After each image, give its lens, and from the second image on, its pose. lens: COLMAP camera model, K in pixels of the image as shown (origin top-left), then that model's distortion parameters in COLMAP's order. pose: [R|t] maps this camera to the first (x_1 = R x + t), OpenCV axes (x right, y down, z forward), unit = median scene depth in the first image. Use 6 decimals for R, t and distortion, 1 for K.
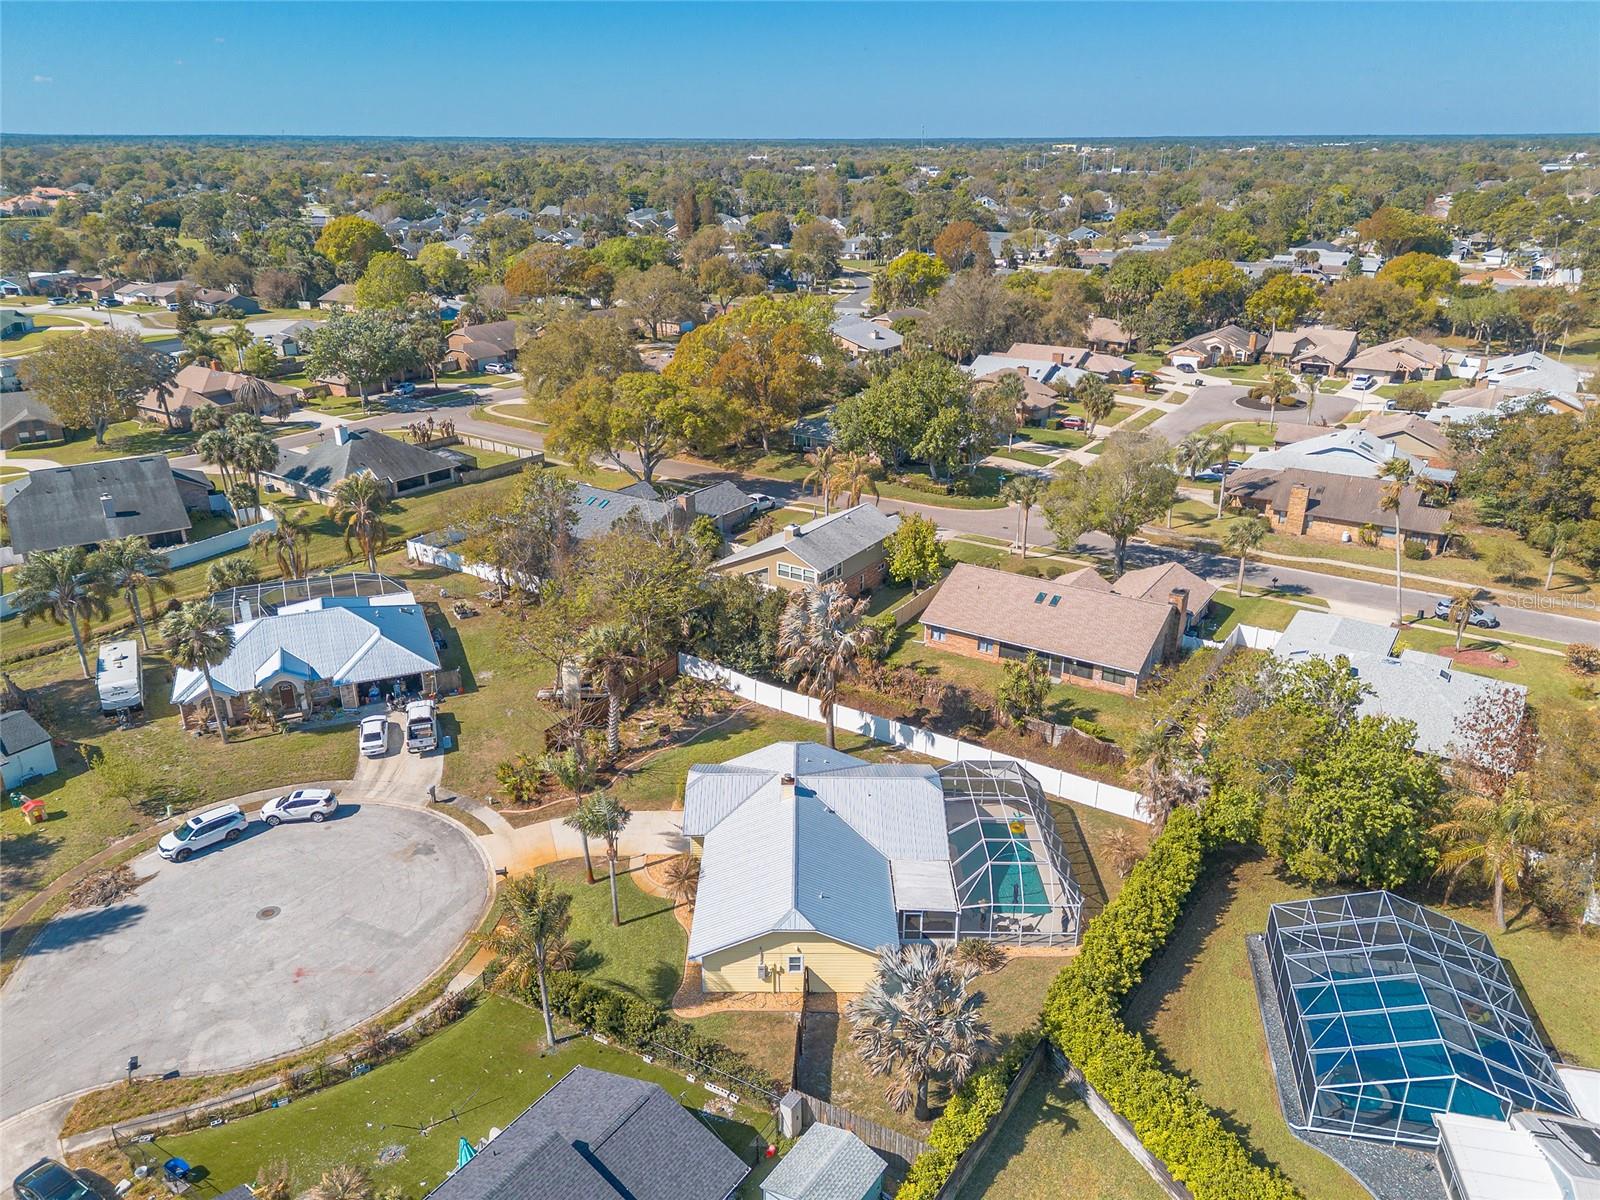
lens RADIAL K [[1159.0, 0, 800.0], [0, 1159.0, 600.0], [0, 0, 1]] dist [0.072912, -0.047061]
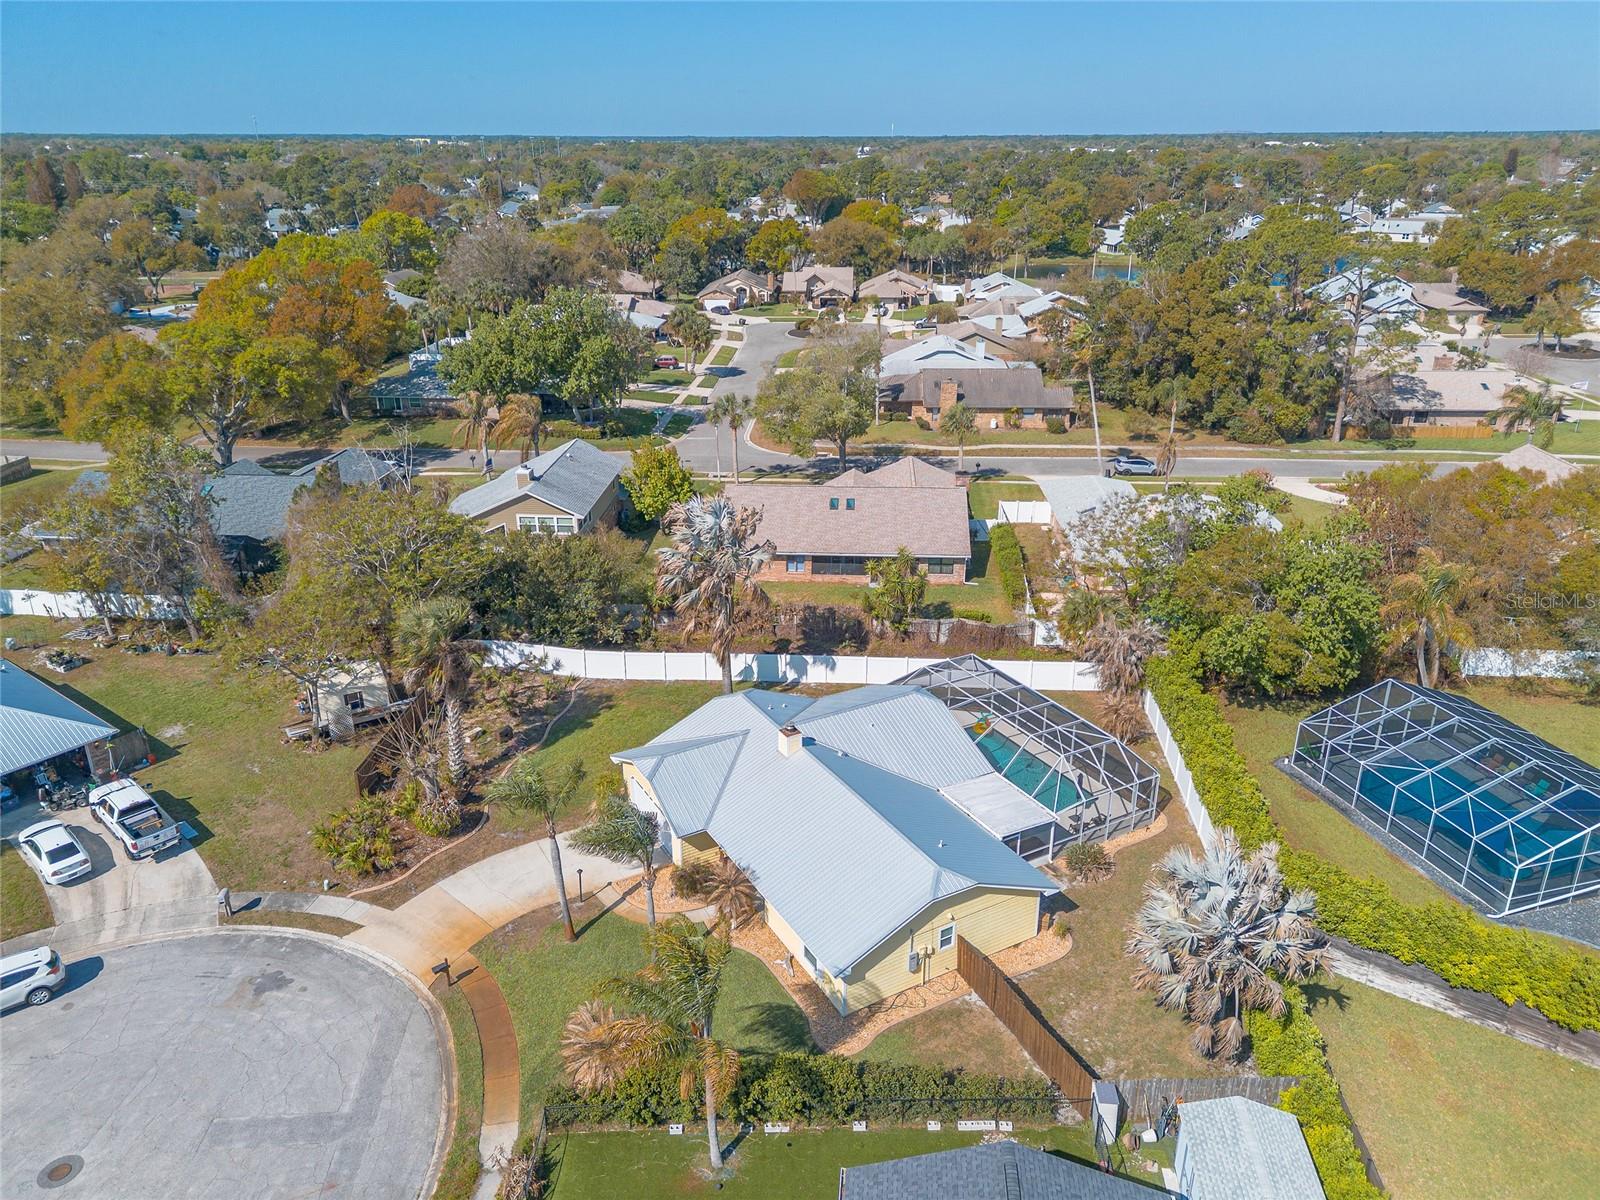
lens RADIAL K [[1127.4, 0, 801.0], [0, 1127.4, 624.7], [0, 0, 1]] dist [0.077577, -0.066229]
pose [[0.867446, -0.198432, 0.456247, -0.254708], [0.187057, 0.979816, 0.070500, 0.025910], [-0.461028, 0.024189, 0.887056, 0.247149]]
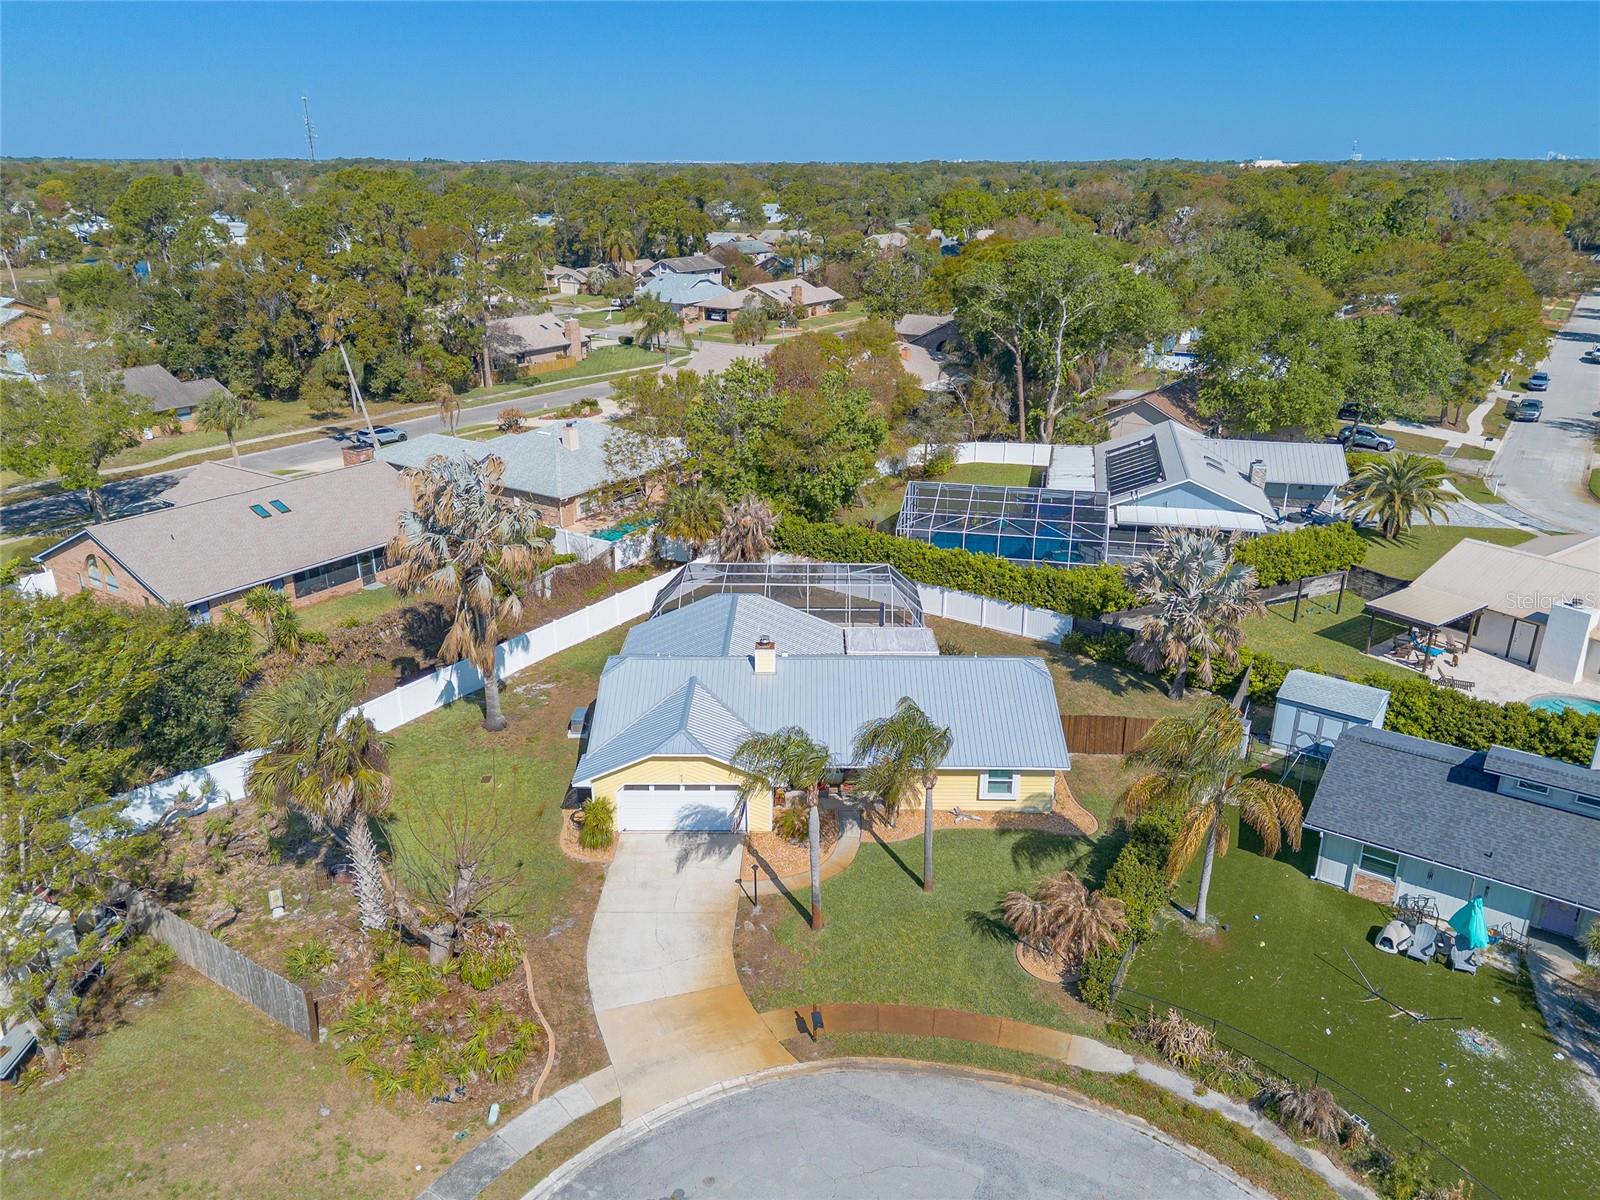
lens RADIAL K [[1127.4, 0, 801.0], [0, 1127.4, 624.7], [0, 0, 1]] dist [0.077577, -0.066229]
pose [[-0.000245, -0.376447, 0.926438, -0.491632], [0.372253, 0.859822, 0.349477, -0.067052], [-0.928131, 0.344955, 0.139923, 0.668068]]
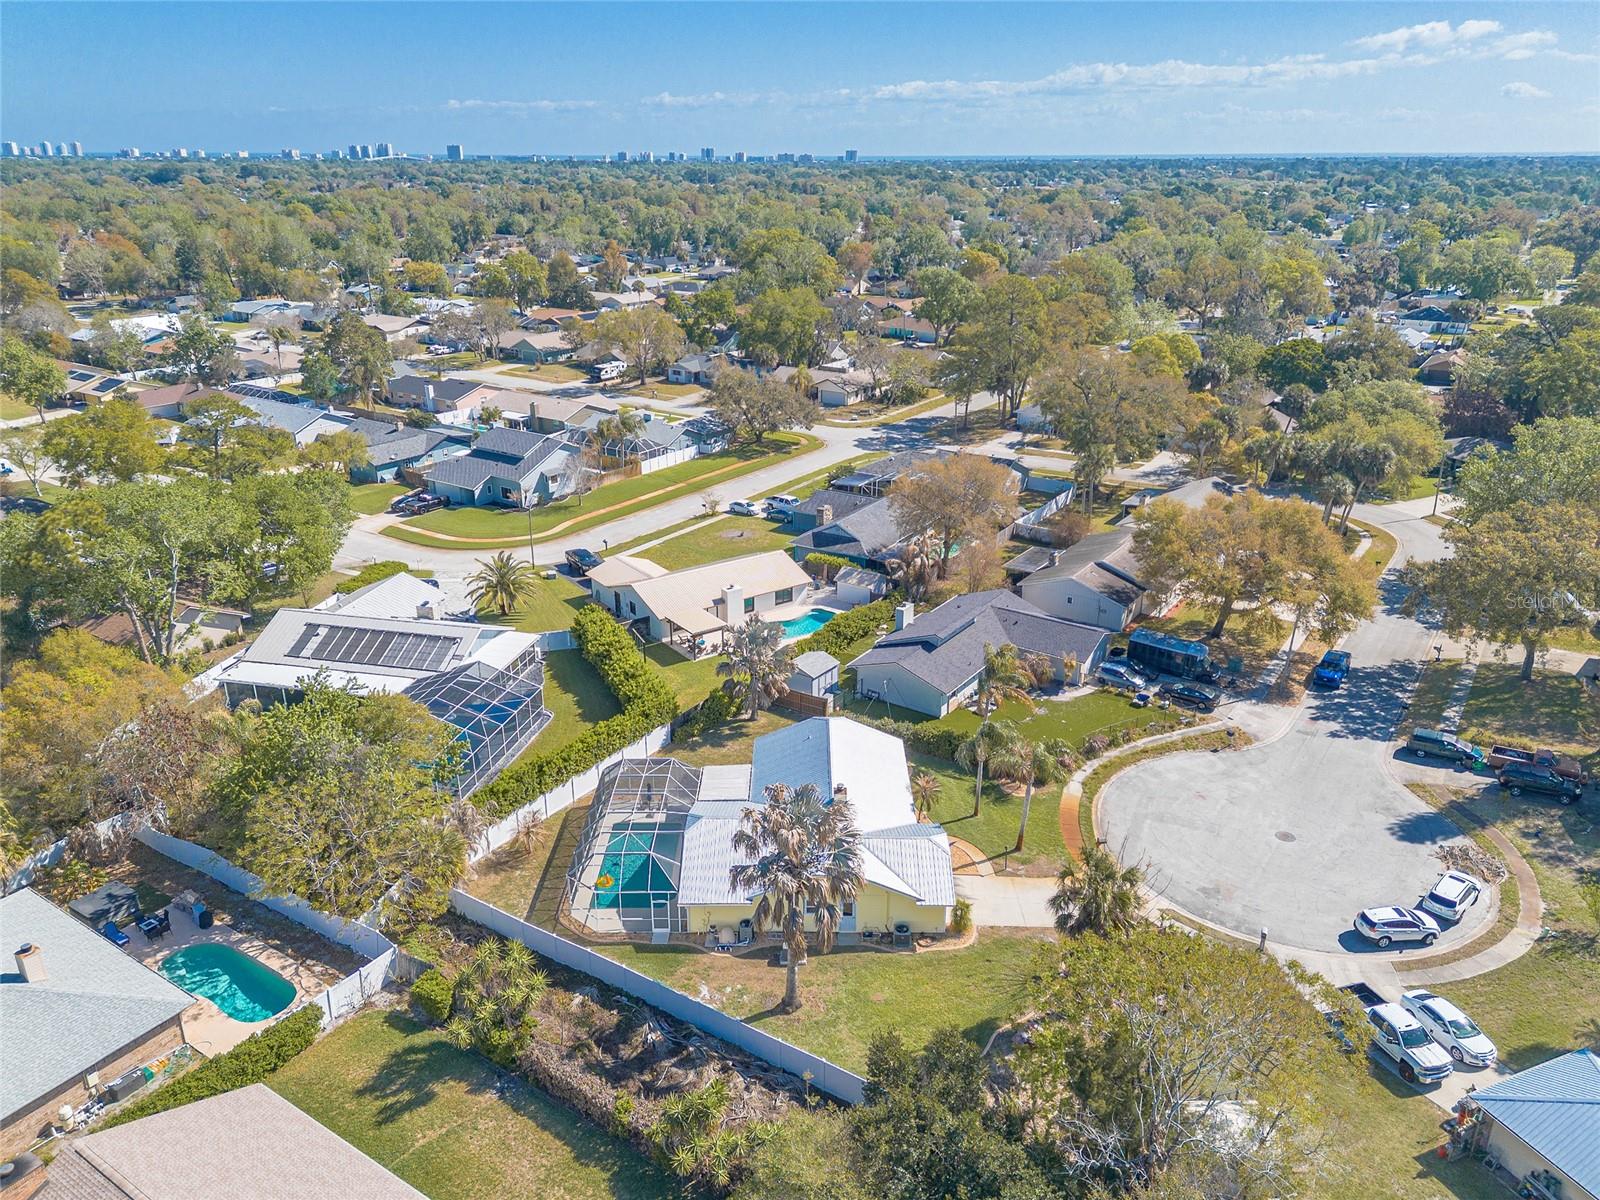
lens RADIAL K [[1127.4, 0, 801.0], [0, 1127.4, 624.7], [0, 0, 1]] dist [0.077577, -0.066229]
pose [[-0.999912, -0.000670, -0.013255, 0.032634], [-0.009733, 0.715978, 0.698055, -0.494671], [0.009022, 0.698123, -0.715921, 1.230360]]
